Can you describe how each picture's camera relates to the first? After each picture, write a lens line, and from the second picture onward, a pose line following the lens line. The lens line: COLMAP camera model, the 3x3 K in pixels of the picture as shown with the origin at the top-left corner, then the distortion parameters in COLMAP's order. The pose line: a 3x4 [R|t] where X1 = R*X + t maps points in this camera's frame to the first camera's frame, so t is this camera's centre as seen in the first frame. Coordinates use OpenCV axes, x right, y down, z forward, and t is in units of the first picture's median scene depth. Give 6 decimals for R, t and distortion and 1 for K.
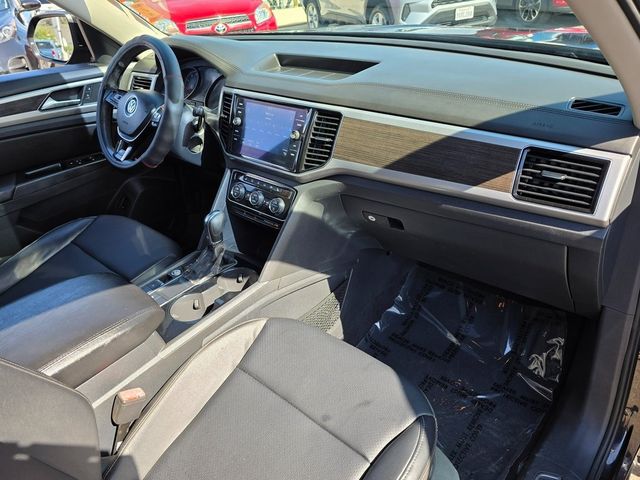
lens RADIAL K [[474.2, 0, 321.7], [0, 474.2, 240.2], [0, 0, 1]] dist [0.017722, -0.016199]
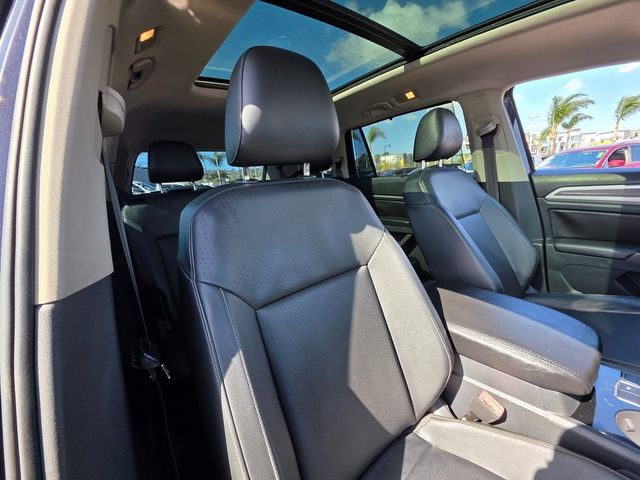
lens RADIAL K [[254.3, 0, 320.1], [0, 254.3, 239.5], [0, 0, 1]] dist [0.000906, 0.000849]
pose [[-0.157380, 0.310348, -0.937505, 0.124316], [-0.422924, 0.836690, 0.347971, -0.046786], [0.892394, 0.451257, -0.000425, 0.466739]]
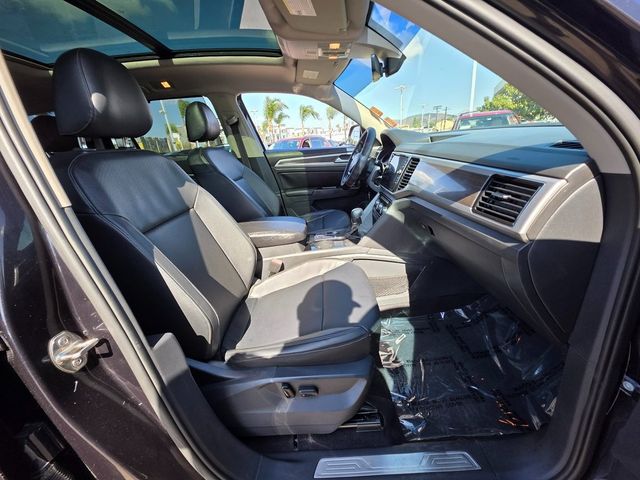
lens RADIAL K [[254.3, 0, 323.3], [0, 254.3, 244.0], [0, 0, 1]] dist [0.000906, 0.000849]
pose [[0.668332, 0.286978, -0.686277, 0.627931], [-0.344652, 0.937047, 0.056201, 0.099589], [0.659202, 0.198966, 0.725165, 0.219890]]
